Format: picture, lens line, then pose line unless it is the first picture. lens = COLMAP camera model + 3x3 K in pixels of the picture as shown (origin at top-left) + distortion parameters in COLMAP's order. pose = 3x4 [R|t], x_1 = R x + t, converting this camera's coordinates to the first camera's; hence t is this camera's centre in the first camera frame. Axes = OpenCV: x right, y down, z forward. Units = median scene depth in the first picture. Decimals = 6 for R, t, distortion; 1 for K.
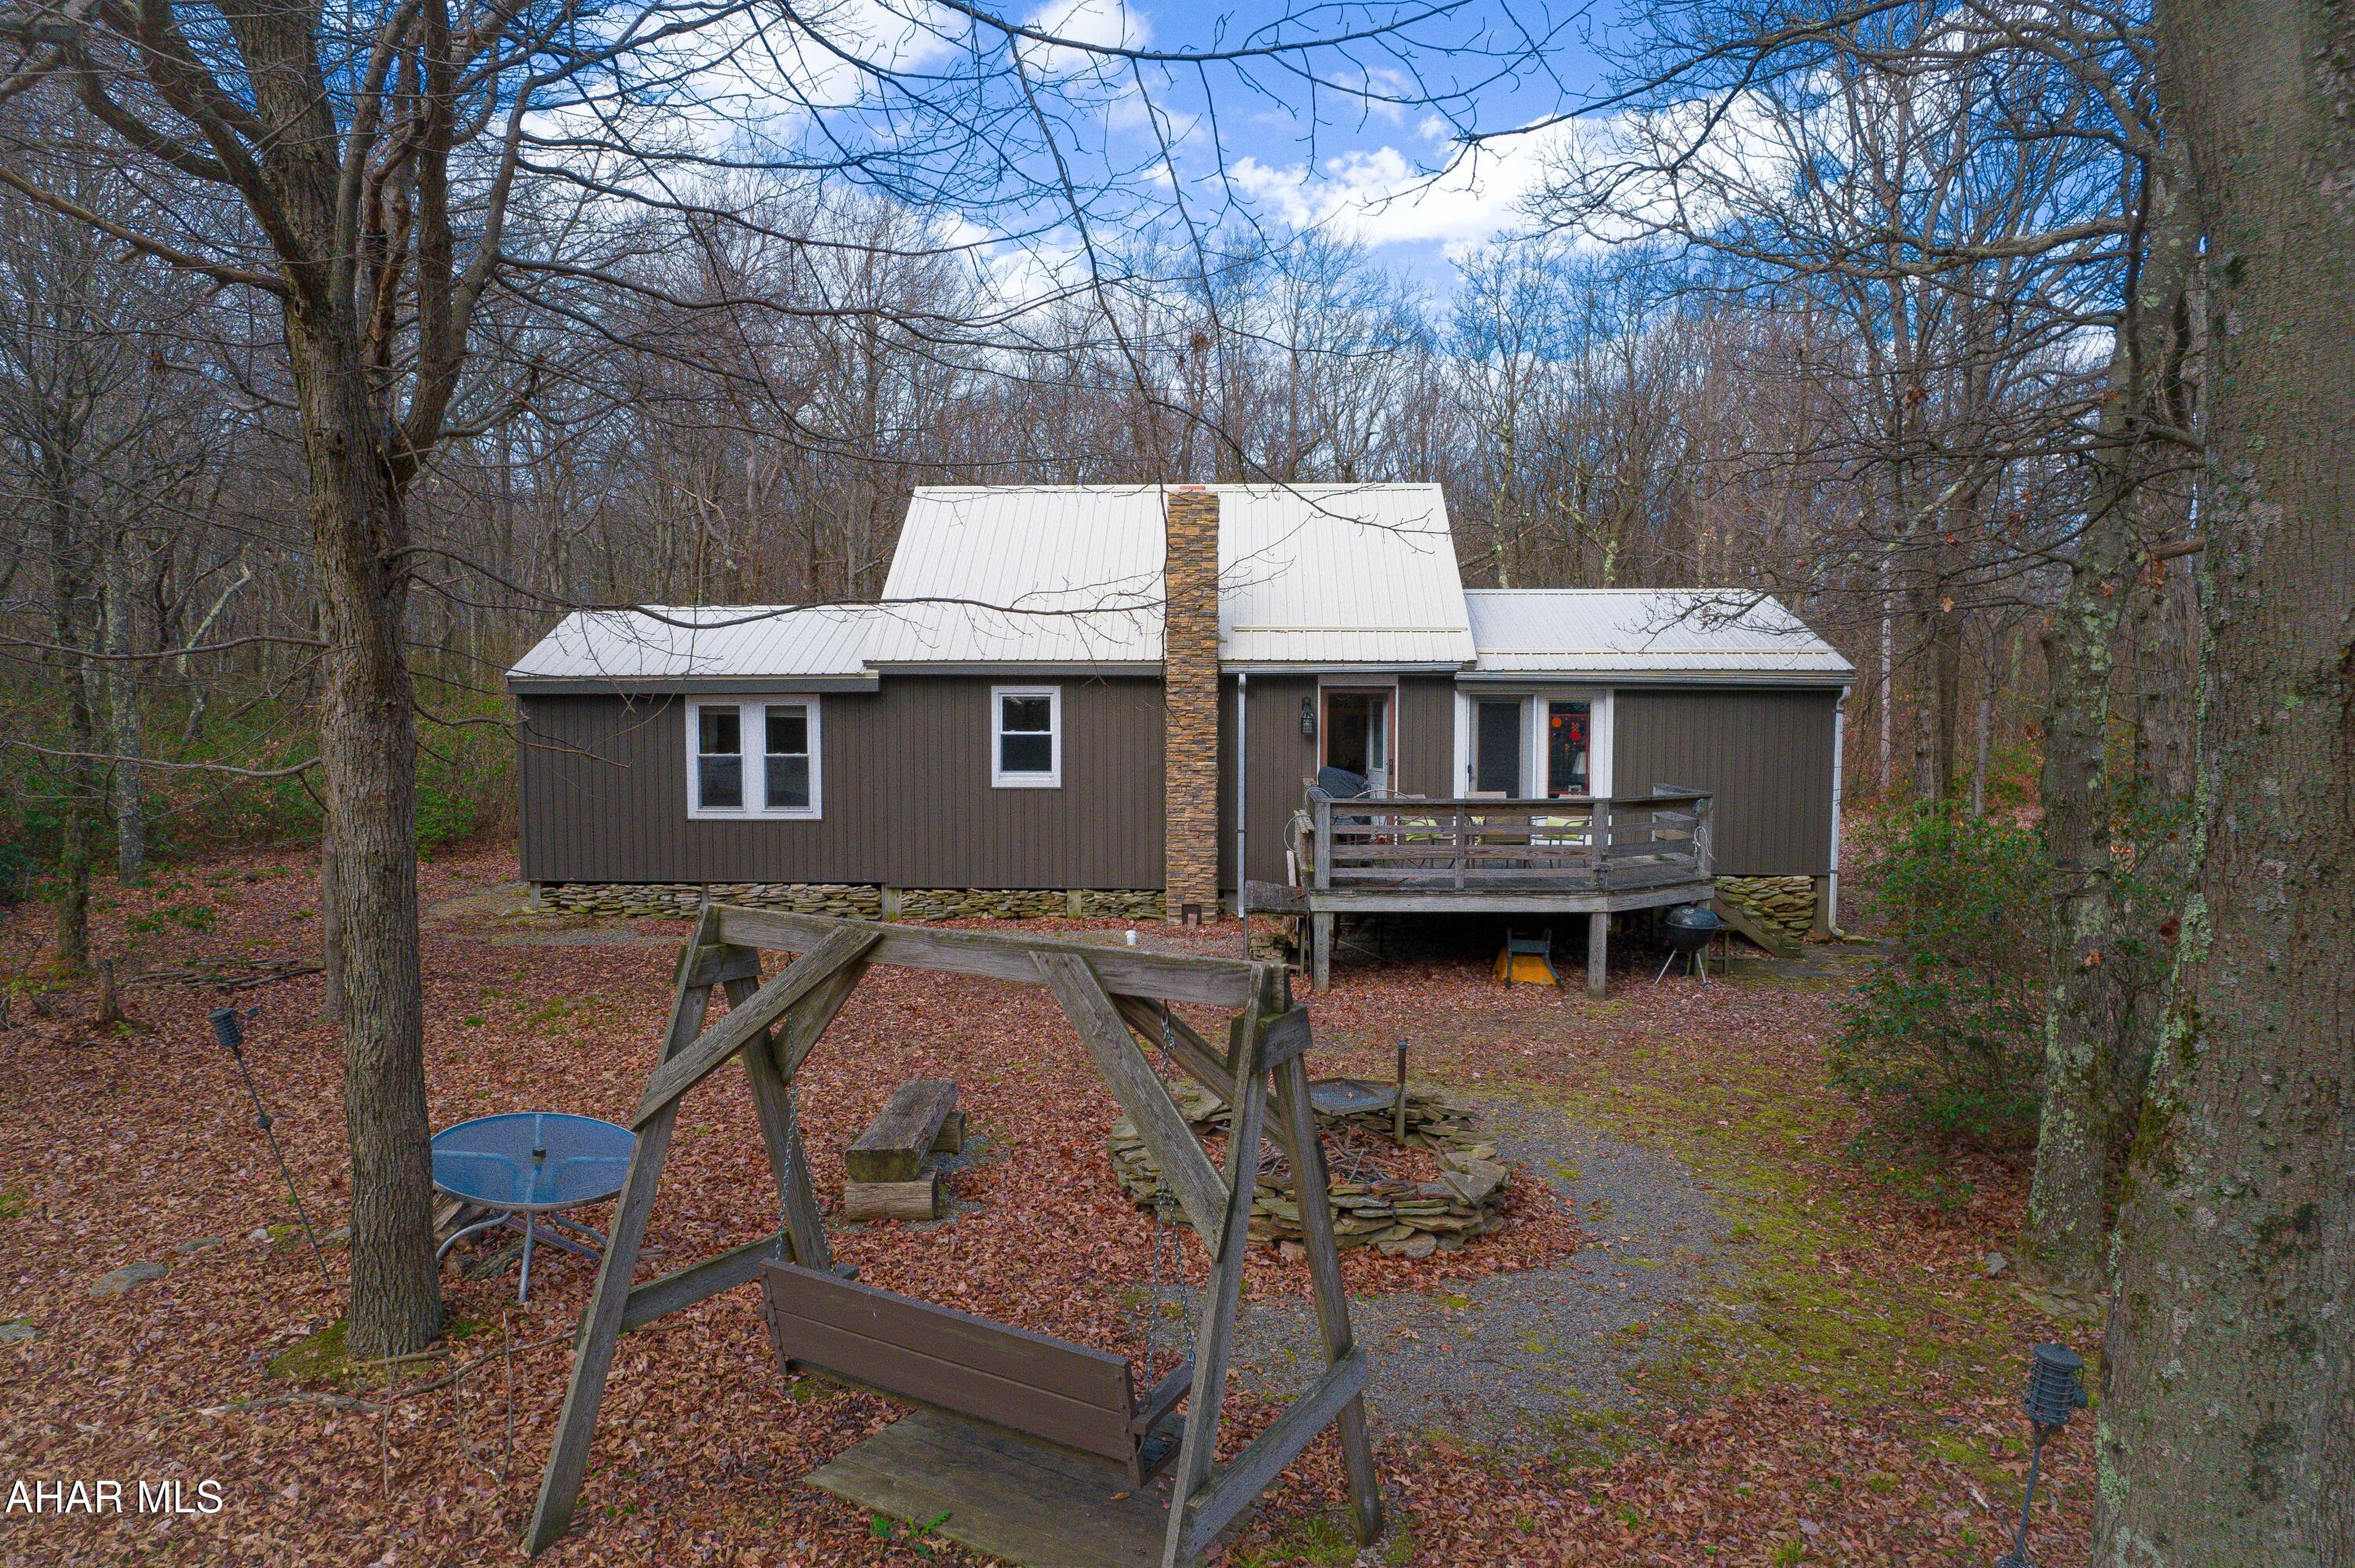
lens RADIAL K [[1479.1, 0, 1182.0], [0, 1479.1, 769.1], [0, 0, 1]] dist [-0.043535, 0.026363]
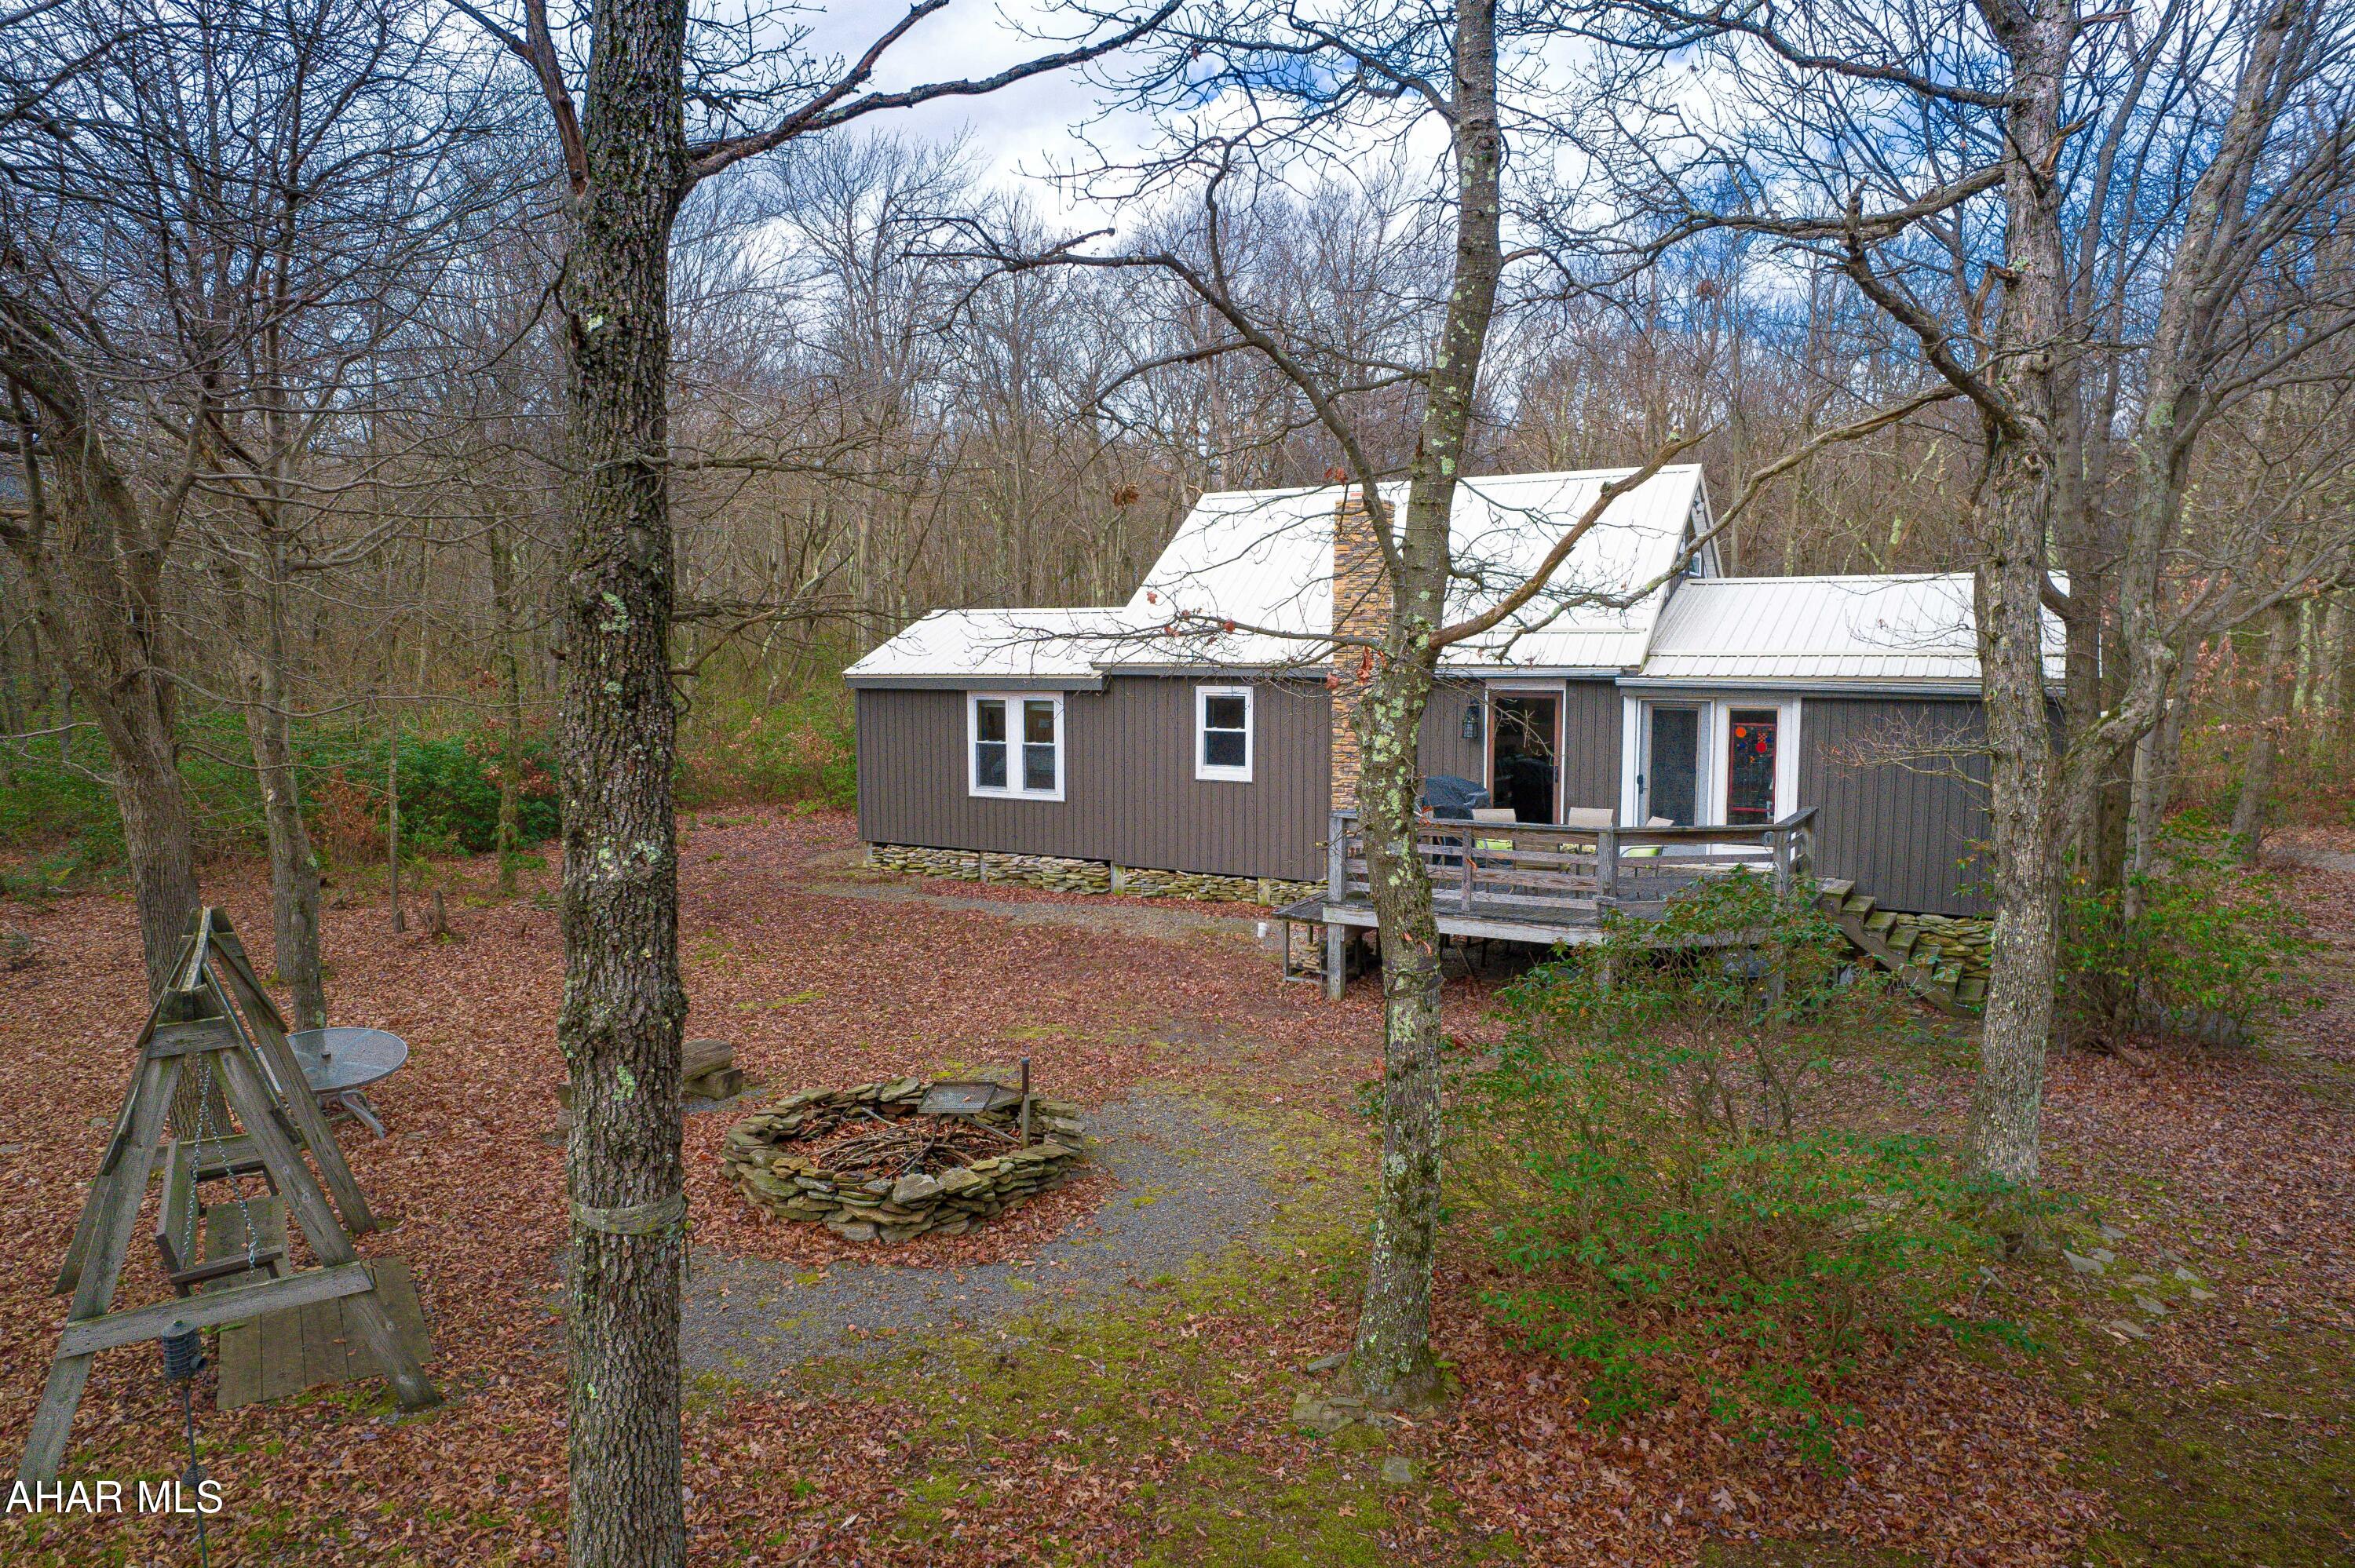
lens RADIAL K [[1479.1, 0, 1202.8], [0, 1479.1, 769.4], [0, 0, 1]] dist [-0.043535, 0.026363]
pose [[0.885000, 0.035527, -0.464234, 0.385084], [-0.018860, 0.999002, 0.040498, -0.039394], [0.465210, -0.027085, 0.884786, 0.042694]]
